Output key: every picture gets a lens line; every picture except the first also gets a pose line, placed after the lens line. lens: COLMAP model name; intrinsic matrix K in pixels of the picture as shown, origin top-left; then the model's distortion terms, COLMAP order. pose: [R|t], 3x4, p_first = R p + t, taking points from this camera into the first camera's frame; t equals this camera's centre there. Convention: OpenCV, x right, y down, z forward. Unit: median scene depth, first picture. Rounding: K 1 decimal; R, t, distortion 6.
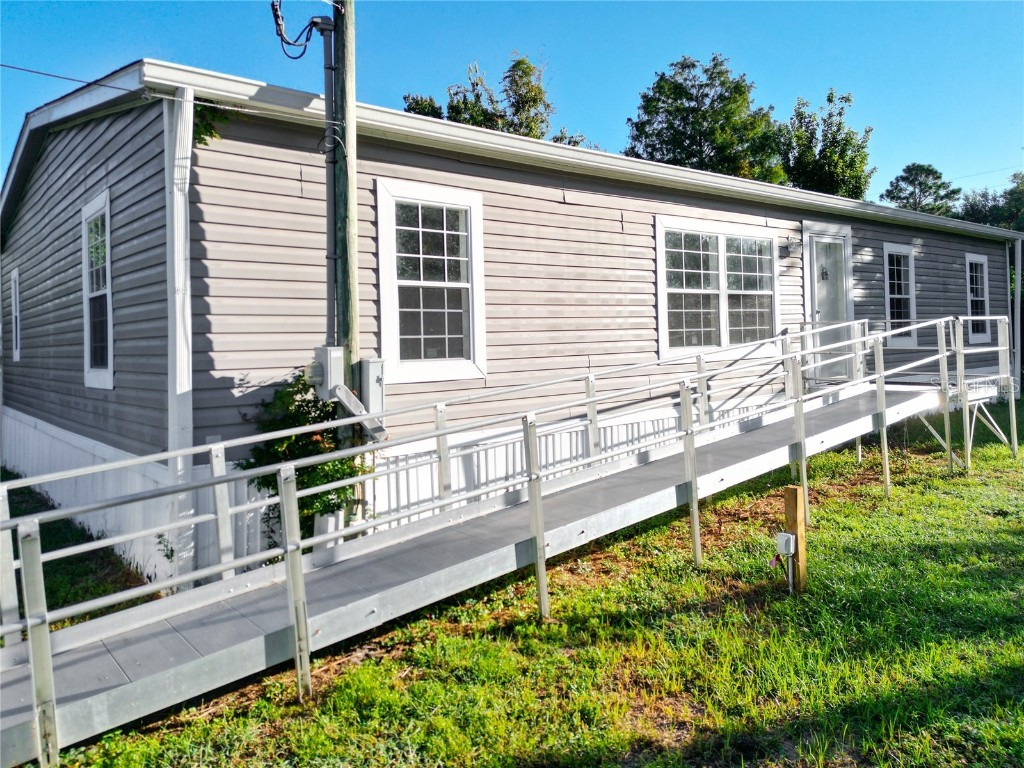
lens RADIAL K [[752.0, 0, 513.0], [0, 752.0, 335.2], [0, 0, 1]] dist [0.017359, -0.004842]
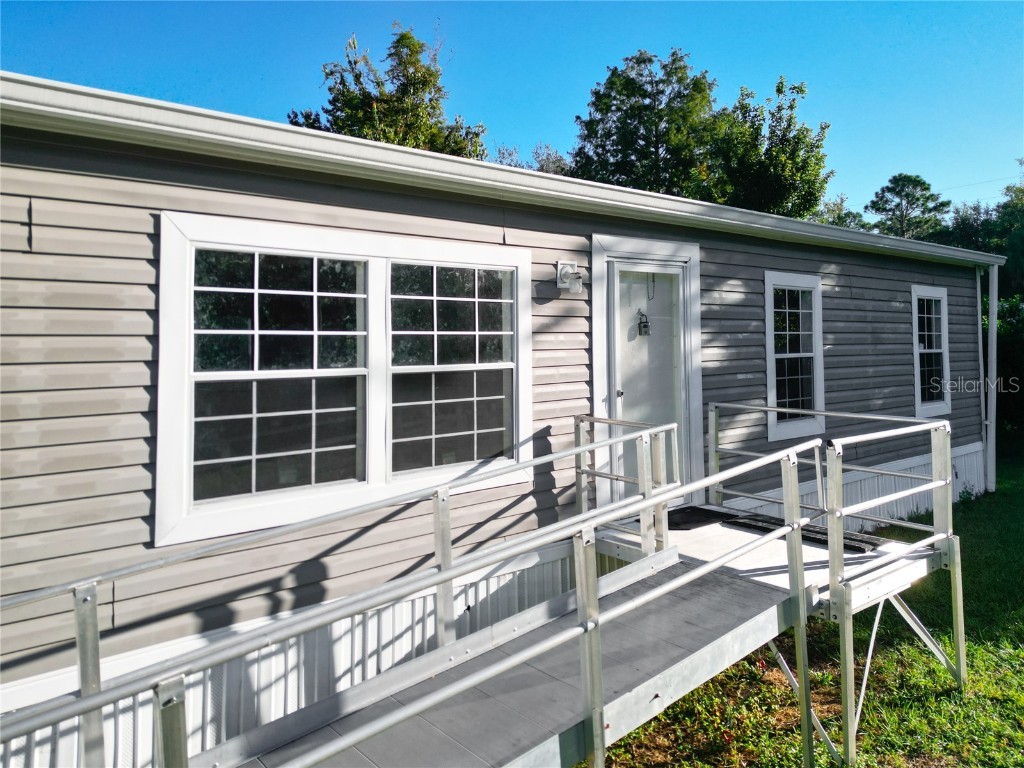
lens RADIAL K [[722.6, 0, 510.0], [0, 722.6, 315.0], [0, 0, 1]] dist [0.048677, -0.043791]
pose [[0.999609, 0.023211, -0.015567, 0.348304], [-0.023627, 0.999353, -0.027118, -0.078073], [0.014928, 0.027475, 0.999511, 0.474148]]
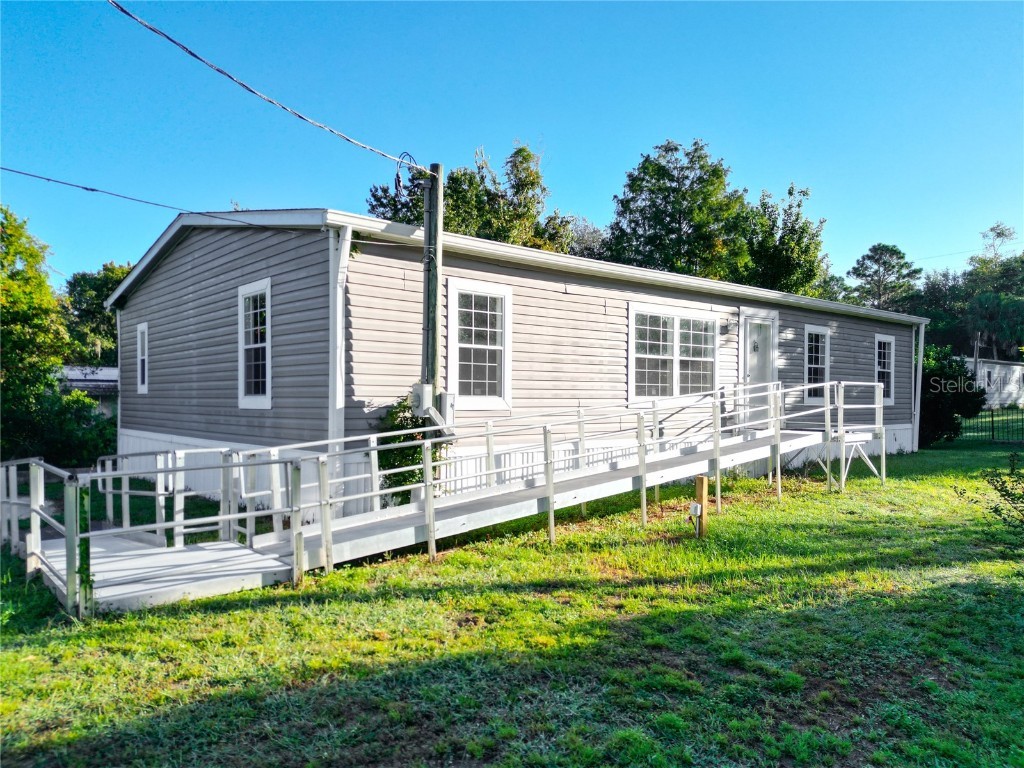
lens RADIAL K [[750.3, 0, 512.6], [0, 750.3, 418.0], [0, 0, 1]] dist [0.004941, 0.004745]
pose [[0.999185, 0.030548, 0.026392, -0.049987], [-0.031354, 0.999038, 0.030676, 0.018114], [-0.025430, -0.031478, 0.999181, -0.344153]]
